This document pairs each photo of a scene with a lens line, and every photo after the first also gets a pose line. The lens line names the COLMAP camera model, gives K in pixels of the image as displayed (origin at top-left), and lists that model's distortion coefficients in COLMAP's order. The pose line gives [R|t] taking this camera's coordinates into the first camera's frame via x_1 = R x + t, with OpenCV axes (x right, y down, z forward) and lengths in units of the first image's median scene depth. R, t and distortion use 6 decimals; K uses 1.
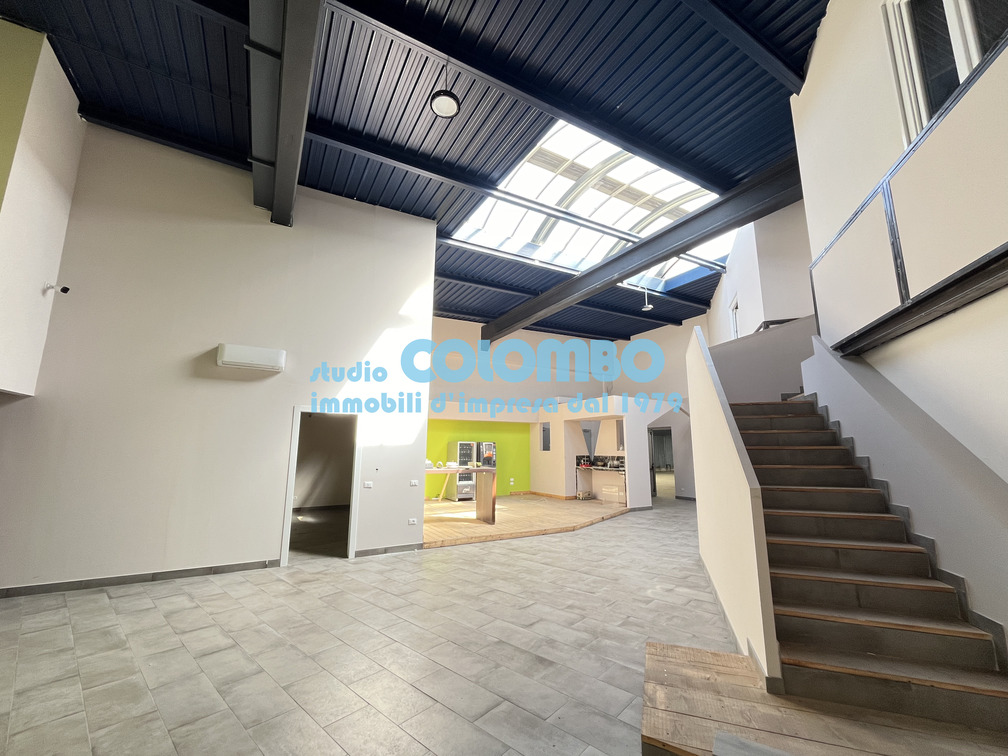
lens RADIAL K [[411.1, 0, 504.2], [0, 411.1, 378.9], [0, 0, 1]] dist [-0.004272, 0.000352]
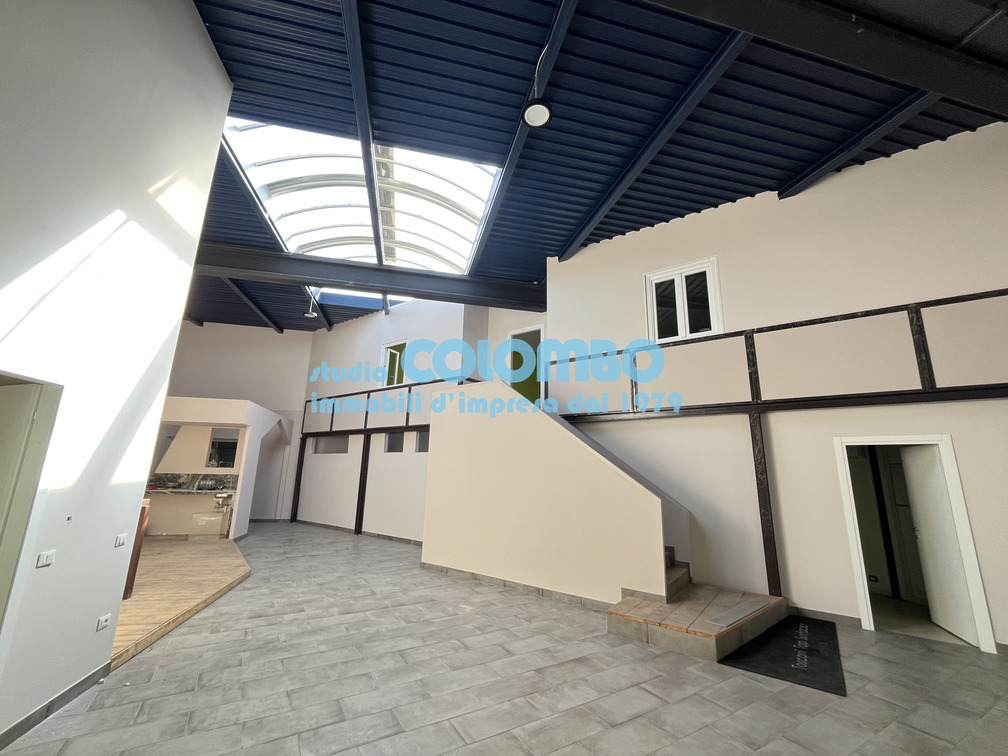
lens RADIAL K [[411.1, 0, 503.2], [0, 411.1, 376.1], [0, 0, 1]] dist [-0.004272, 0.000352]
pose [[0.292713, 0.215205, 0.931669, -0.812118], [-0.182818, 0.968966, -0.166382, 0.084931], [-0.938561, -0.121624, 0.322972, 0.601153]]
